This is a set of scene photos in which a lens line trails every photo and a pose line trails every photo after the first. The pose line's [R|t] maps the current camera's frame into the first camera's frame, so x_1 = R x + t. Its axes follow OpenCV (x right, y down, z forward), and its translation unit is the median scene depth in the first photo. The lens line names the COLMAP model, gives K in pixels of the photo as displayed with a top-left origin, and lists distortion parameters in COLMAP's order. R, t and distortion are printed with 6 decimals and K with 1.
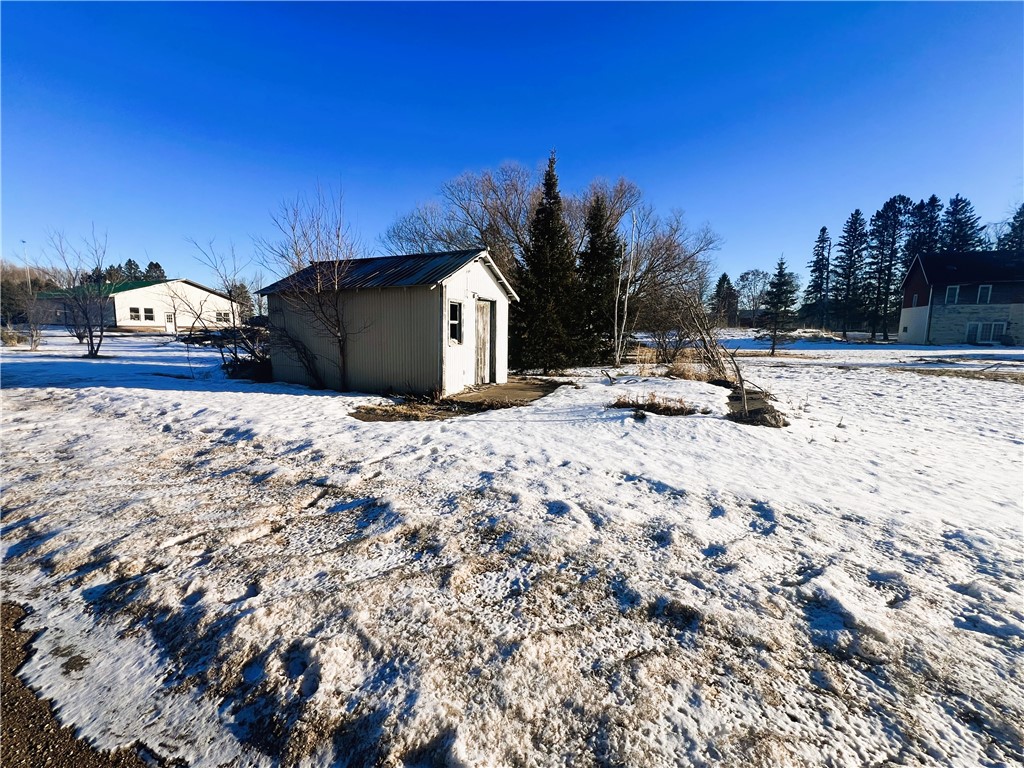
lens RADIAL K [[355.1, 0, 517.2], [0, 355.1, 378.7], [0, 0, 1]] dist [0.000181, -0.000163]
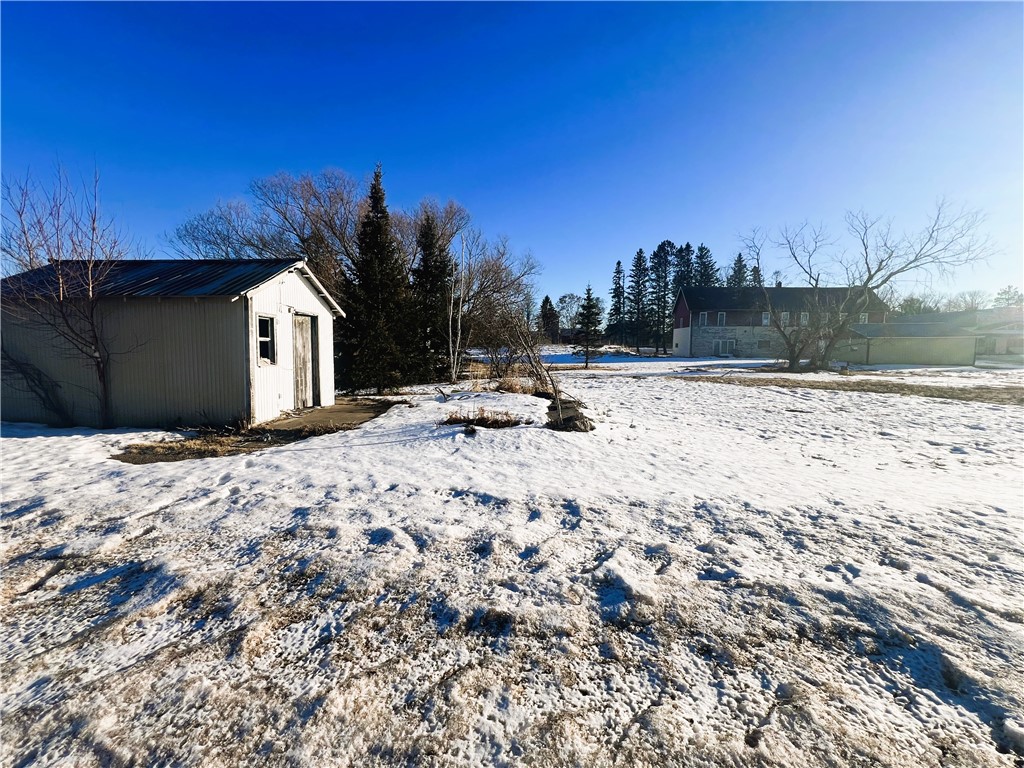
lens RADIAL K [[355.1, 0, 515.9], [0, 355.1, 380.1], [0, 0, 1]] dist [0.000181, -0.000163]
pose [[0.950043, -0.035983, 0.310038, 0.174789], [0.044690, 0.998780, -0.021022, -0.016341], [-0.308903, 0.033828, 0.950492, -0.028161]]
